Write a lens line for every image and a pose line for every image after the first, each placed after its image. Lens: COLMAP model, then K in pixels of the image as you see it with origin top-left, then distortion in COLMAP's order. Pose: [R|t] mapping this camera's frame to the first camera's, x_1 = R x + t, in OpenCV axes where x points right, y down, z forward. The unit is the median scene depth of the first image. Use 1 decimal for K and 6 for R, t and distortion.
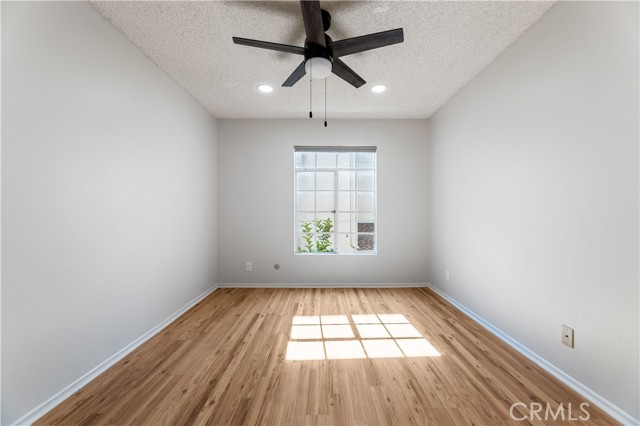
lens RADIAL K [[260.4, 0, 322.4], [0, 260.4, 211.4], [0, 0, 1]] dist [-0.000837, 0.000501]
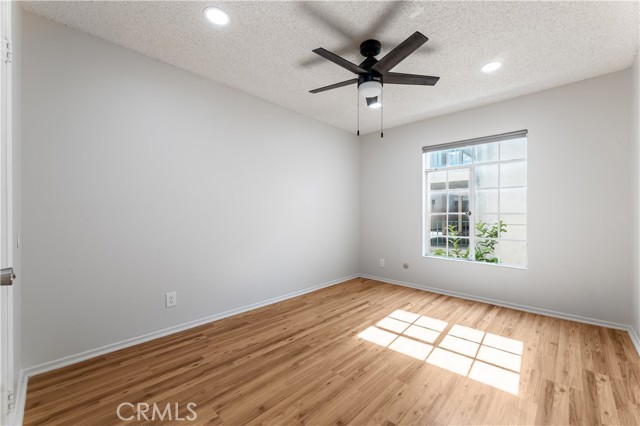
lens RADIAL K [[260.4, 0, 318.8], [0, 260.4, 217.8], [0, 0, 1]] dist [-0.000837, 0.000501]
pose [[0.717168, 0.012635, -0.696786, 0.510601], [0.002292, 0.999787, 0.020488, -0.008579], [0.696897, -0.016290, 0.716986, 0.017567]]
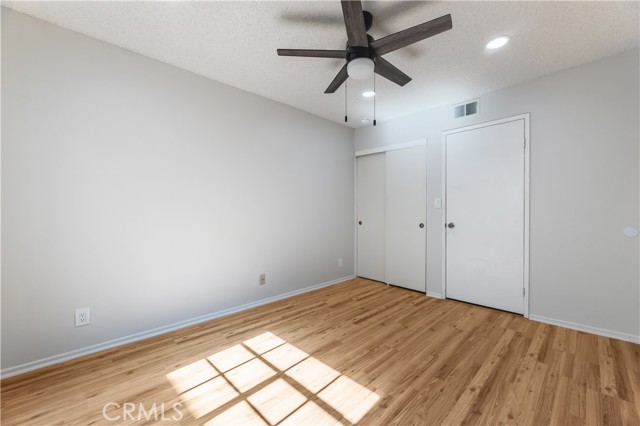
lens RADIAL K [[260.4, 0, 322.4], [0, 260.4, 211.7], [0, 0, 1]] dist [-0.000837, 0.000501]
pose [[-0.701888, 0.007254, 0.712251, -0.514558], [-0.000049, 0.999948, -0.010231, 0.011277], [-0.712288, -0.007216, -0.701851, 1.491060]]
